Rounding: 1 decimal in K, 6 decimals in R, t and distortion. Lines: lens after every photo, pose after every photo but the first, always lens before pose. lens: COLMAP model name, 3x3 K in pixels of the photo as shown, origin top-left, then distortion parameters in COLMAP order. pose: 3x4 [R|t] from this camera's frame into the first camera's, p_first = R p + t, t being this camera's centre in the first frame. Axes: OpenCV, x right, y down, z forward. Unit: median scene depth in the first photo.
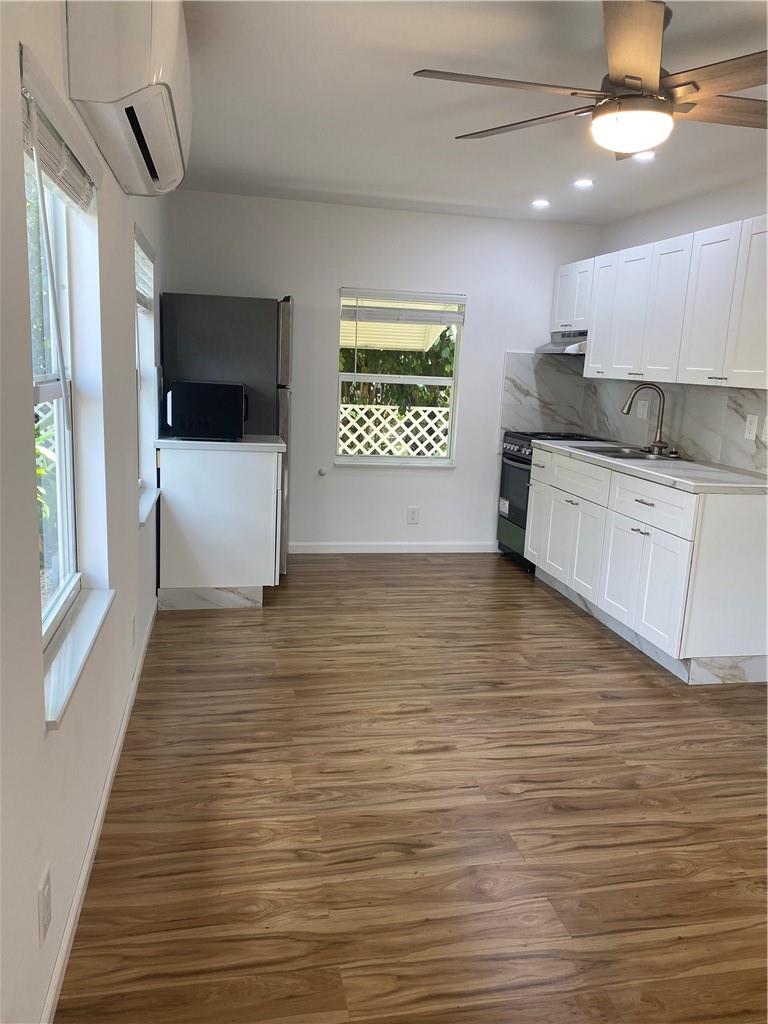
lens RADIAL K [[777.8, 0, 382.9], [0, 777.8, 515.0], [0, 0, 1]] dist [0.042197, -0.055833]
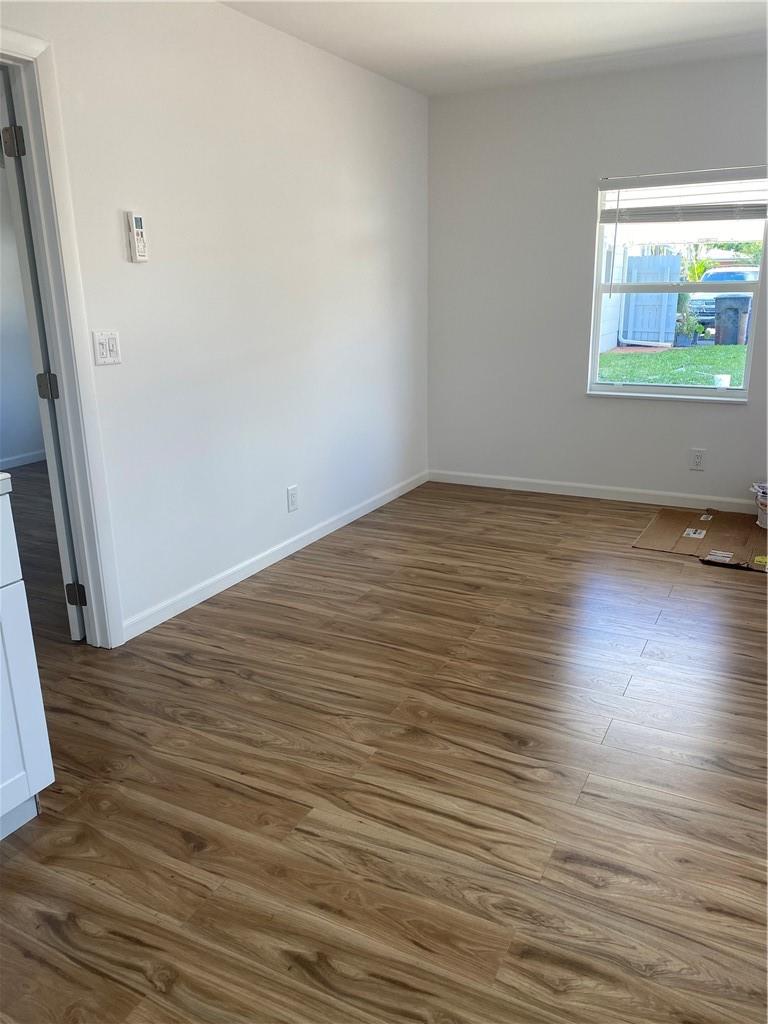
lens RADIAL K [[777.8, 0, 395.1], [0, 777.8, 513.8], [0, 0, 1]] dist [0.042197, -0.055833]
pose [[-0.781543, -0.209545, 0.587607, -0.081175], [0.098729, 0.888488, 0.448154, -0.164644], [-0.615990, 0.408266, -0.673703, 0.893239]]
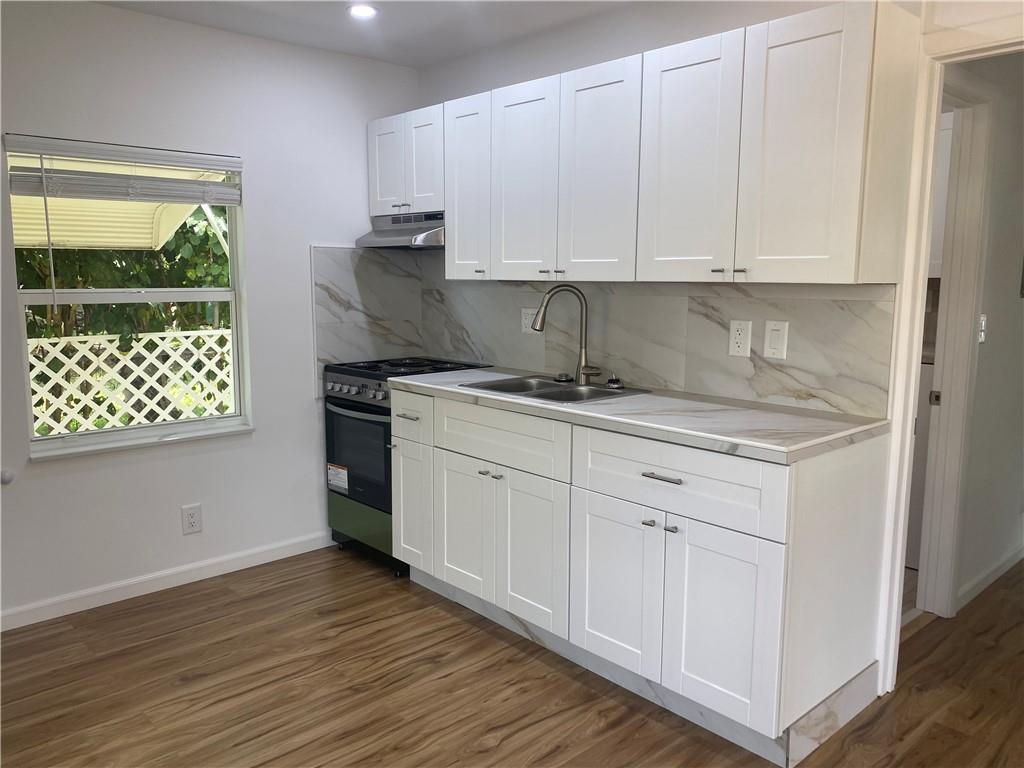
lens RADIAL K [[777.8, 0, 503.2], [0, 777.8, 383.4], [0, 0, 1]] dist [0.042197, -0.055833]
pose [[0.860194, -0.113849, 0.497096, -0.053930], [0.133864, 0.990989, -0.004679, -0.085299], [-0.492084, 0.070568, 0.867683, 0.439200]]
